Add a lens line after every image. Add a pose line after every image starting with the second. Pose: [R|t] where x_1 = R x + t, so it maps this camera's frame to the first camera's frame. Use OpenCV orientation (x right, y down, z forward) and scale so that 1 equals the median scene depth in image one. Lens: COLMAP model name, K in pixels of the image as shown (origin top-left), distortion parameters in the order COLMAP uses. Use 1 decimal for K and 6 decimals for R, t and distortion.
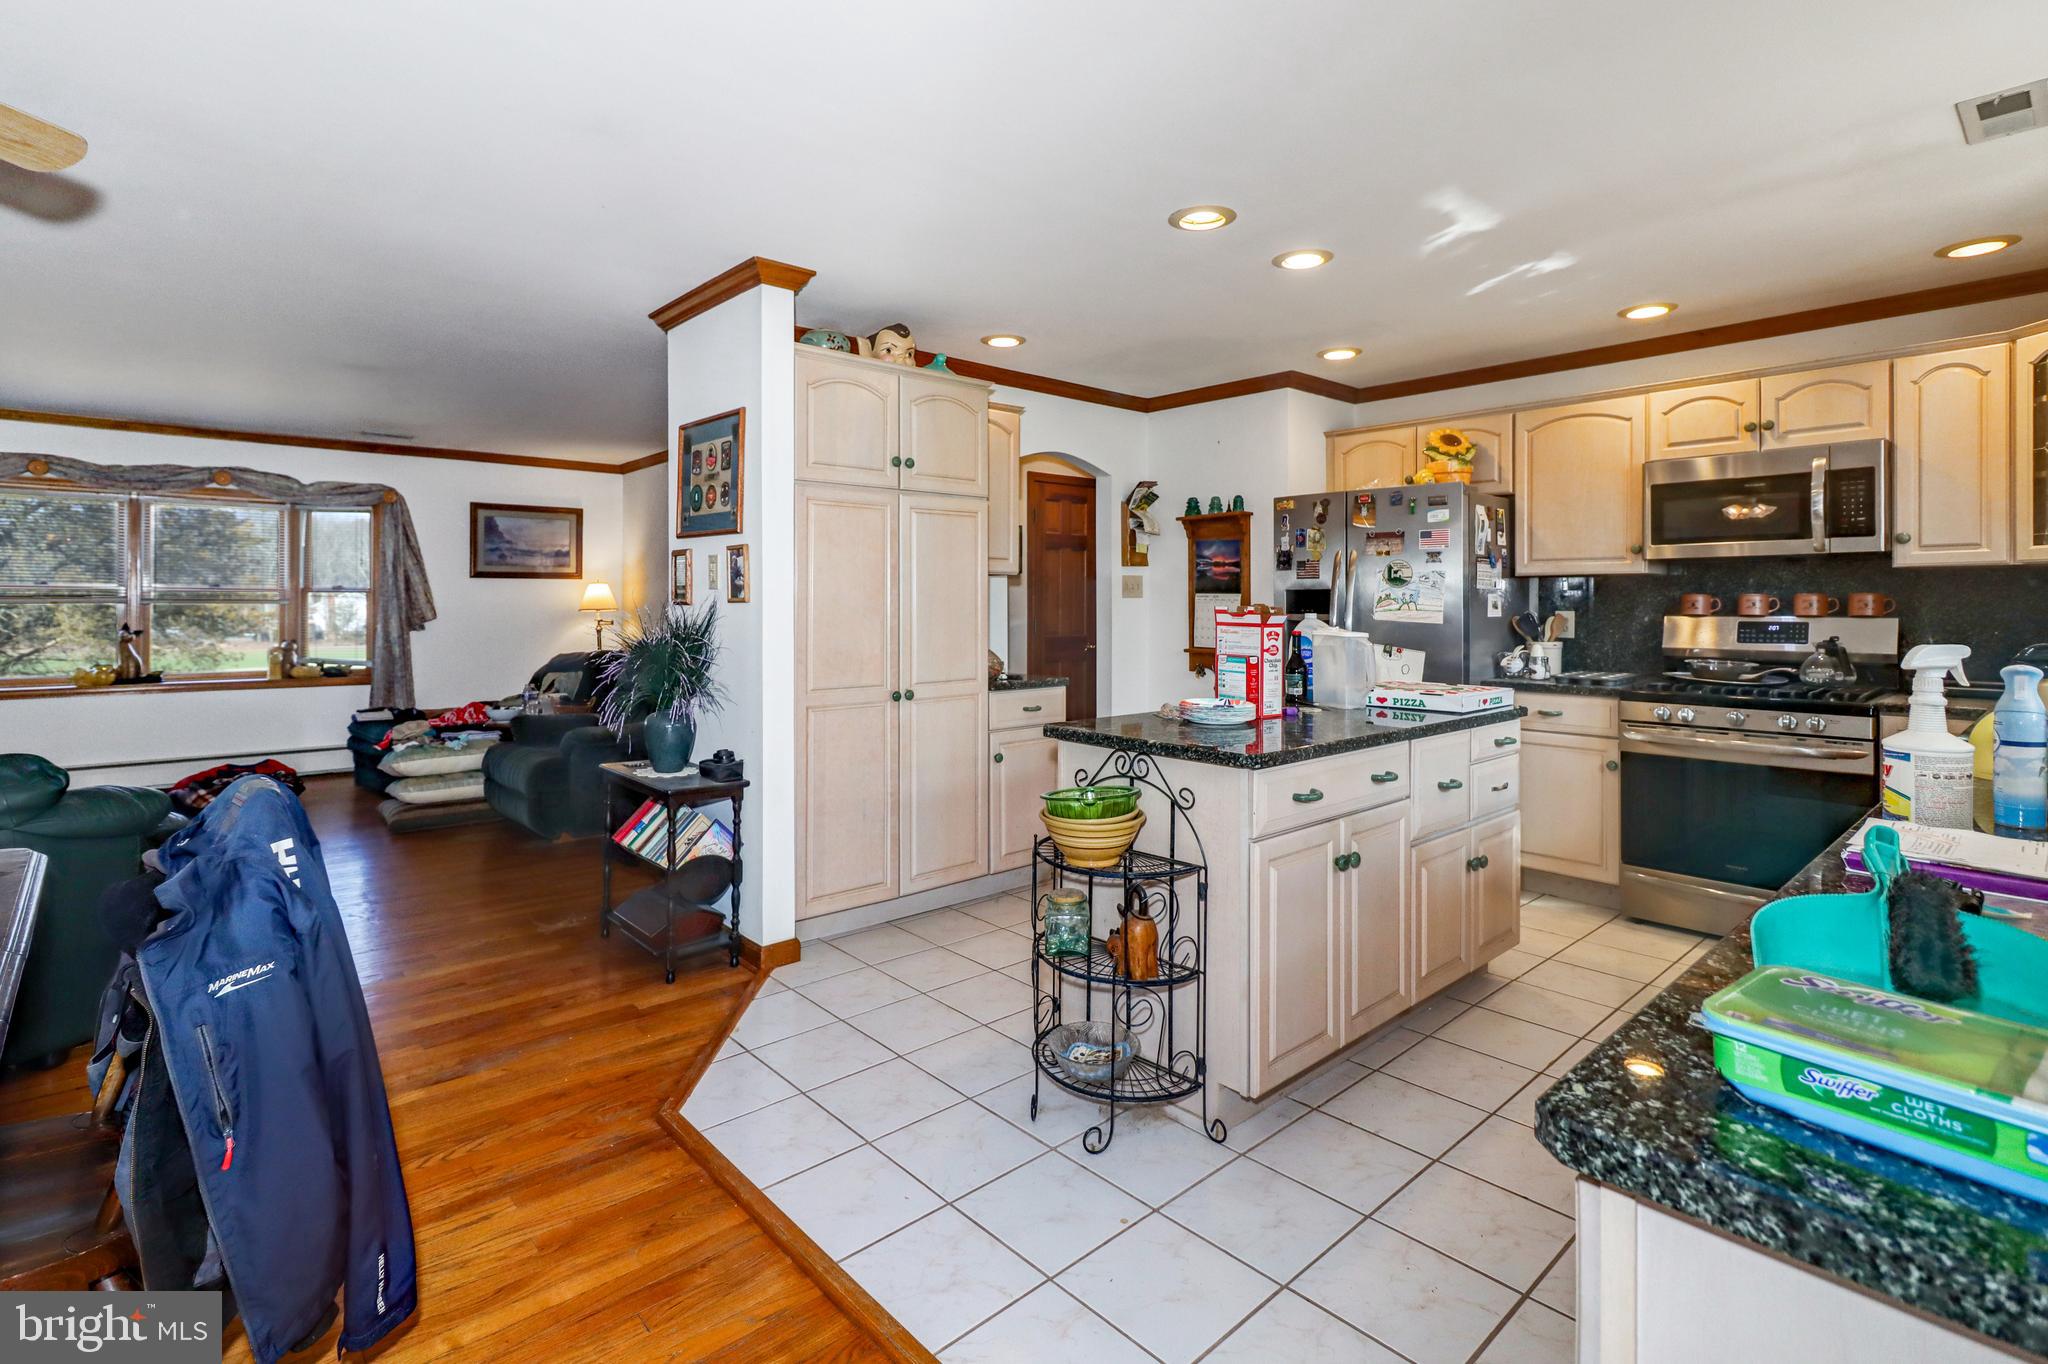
lens RADIAL K [[979.5, 0, 1006.0], [0, 979.5, 597.3], [0, 0, 1]] dist [0.001734, 0.000607]
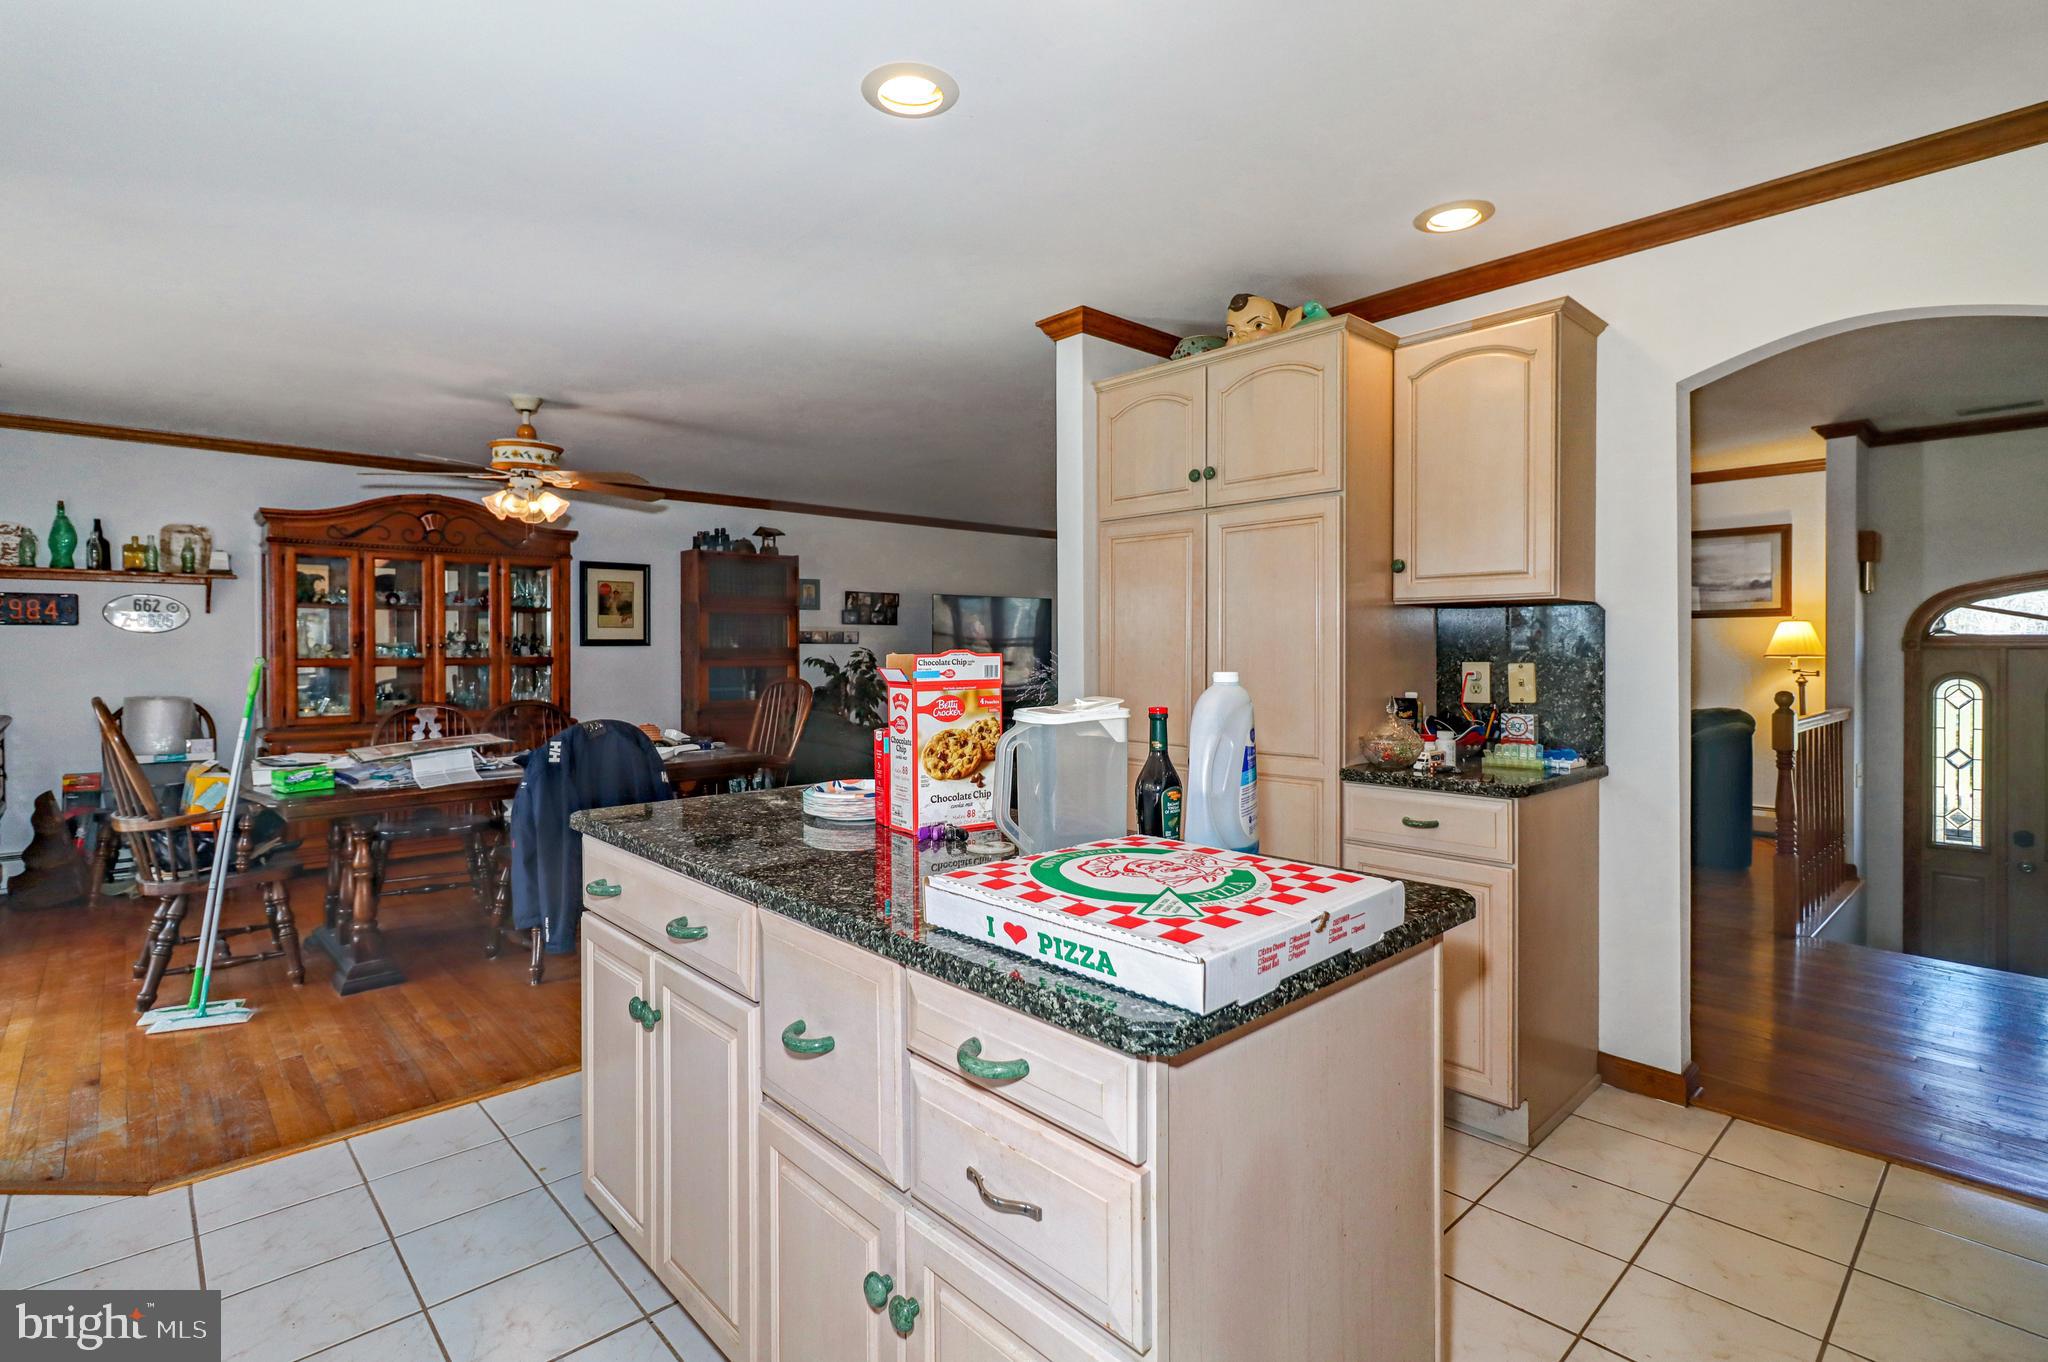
lens RADIAL K [[979.5, 0, 1024.2], [0, 979.5, 660.3], [0, 0, 1]] dist [0.001734, 0.000607]
pose [[0.018955, 0.015859, -0.999695, 0.669819], [0.003960, 0.999865, 0.015937, 0.002573], [0.999813, -0.004261, 0.018889, 0.797017]]
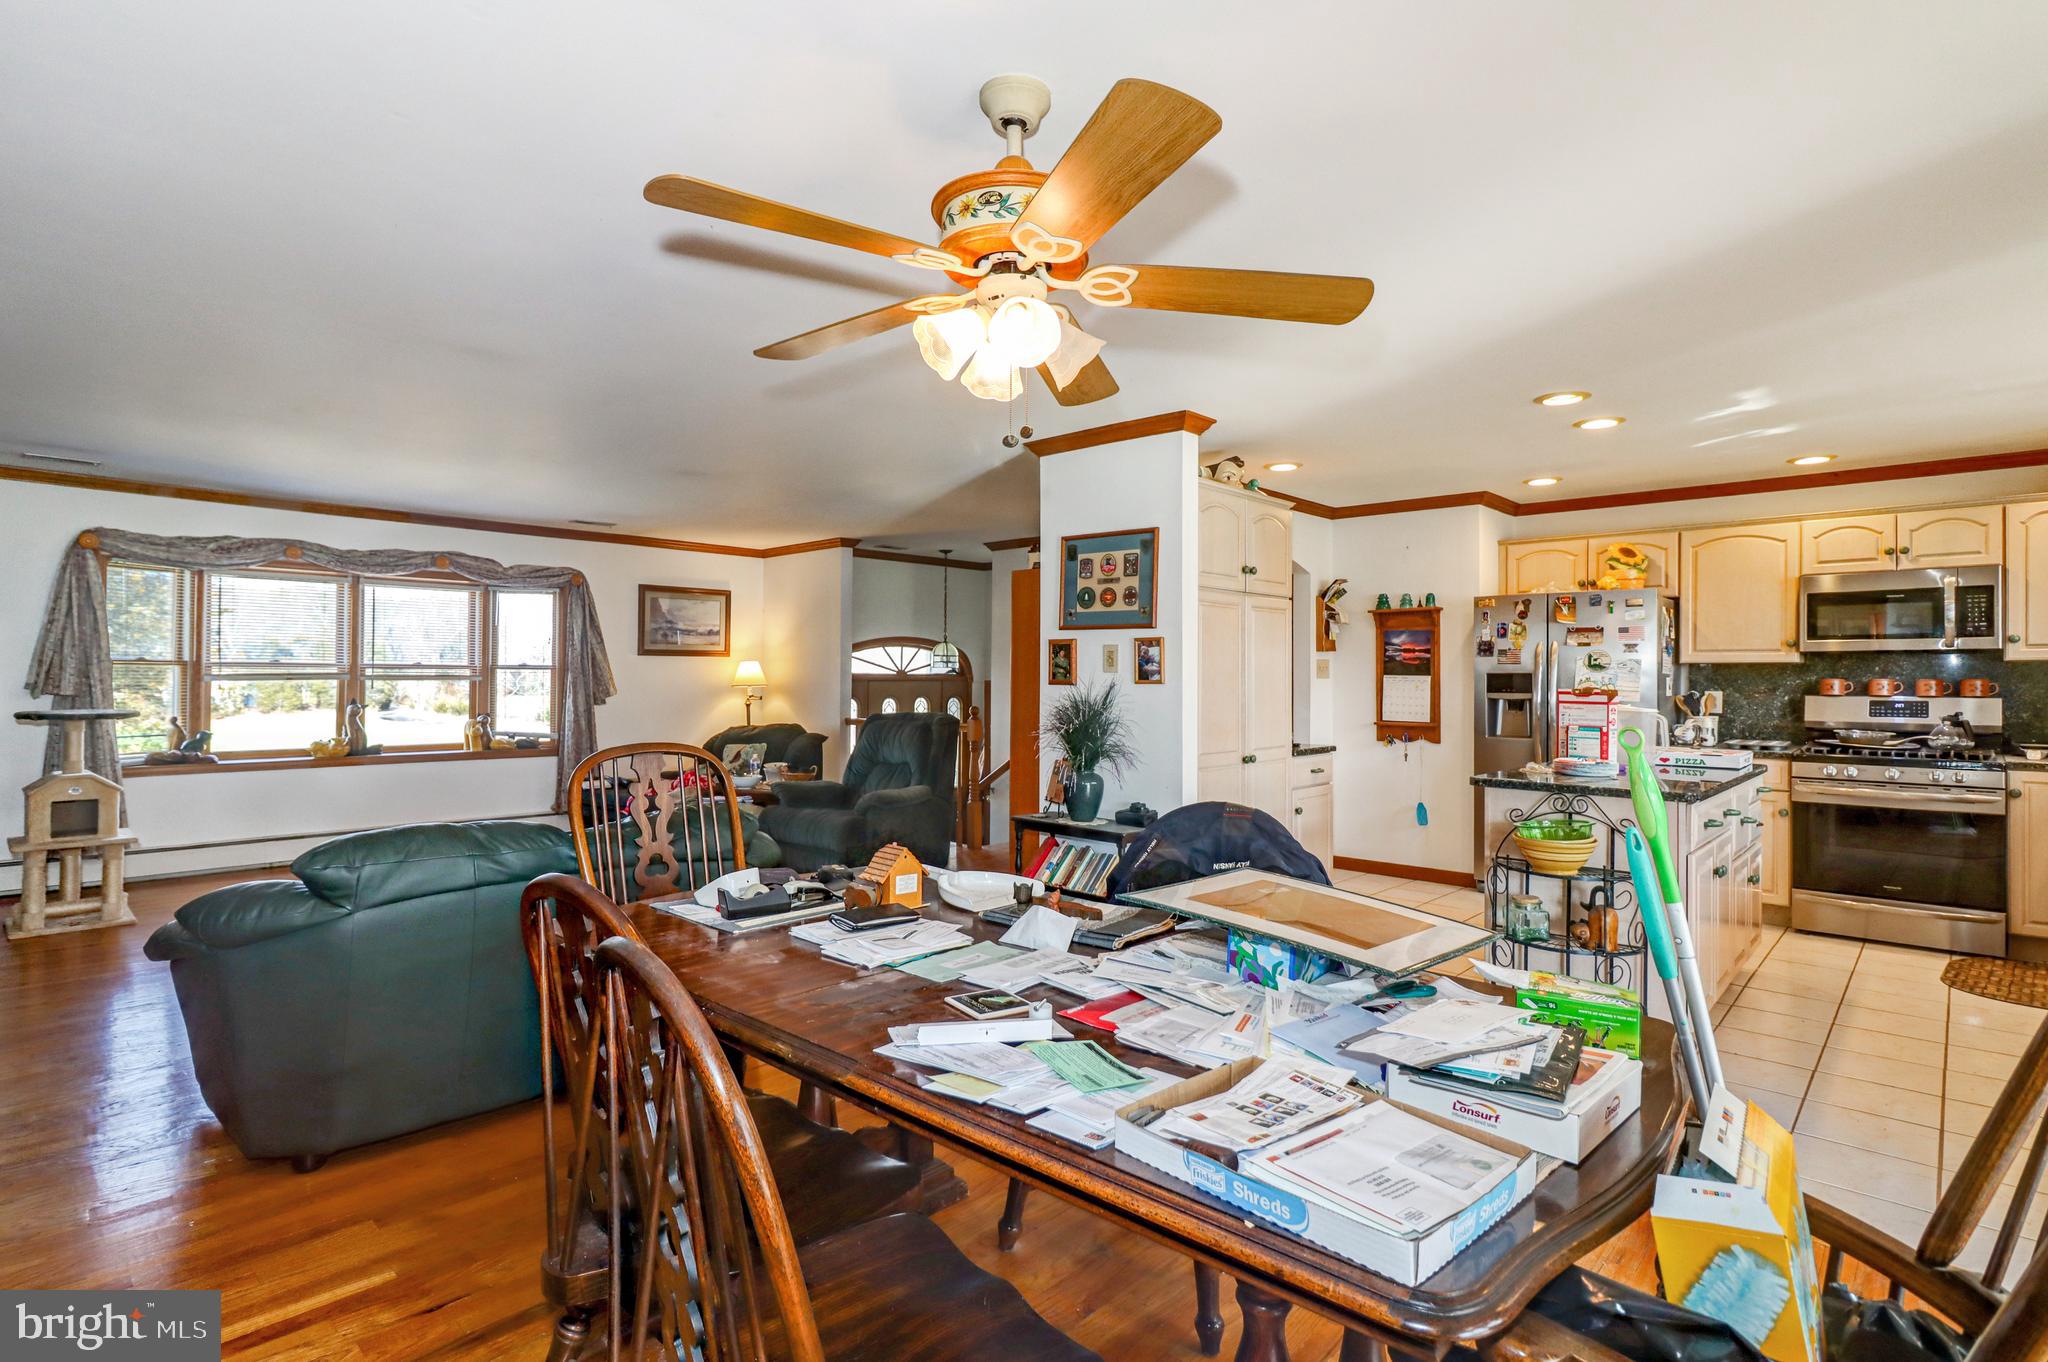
lens RADIAL K [[979.5, 0, 1017.9], [0, 979.5, 675.8], [0, 0, 1]] dist [0.001734, 0.000607]
pose [[0.996997, 0.003740, 0.077350, -0.419506], [-0.004024, 0.999986, 0.003510, -0.006756], [-0.077336, -0.003810, 0.996998, -0.177385]]
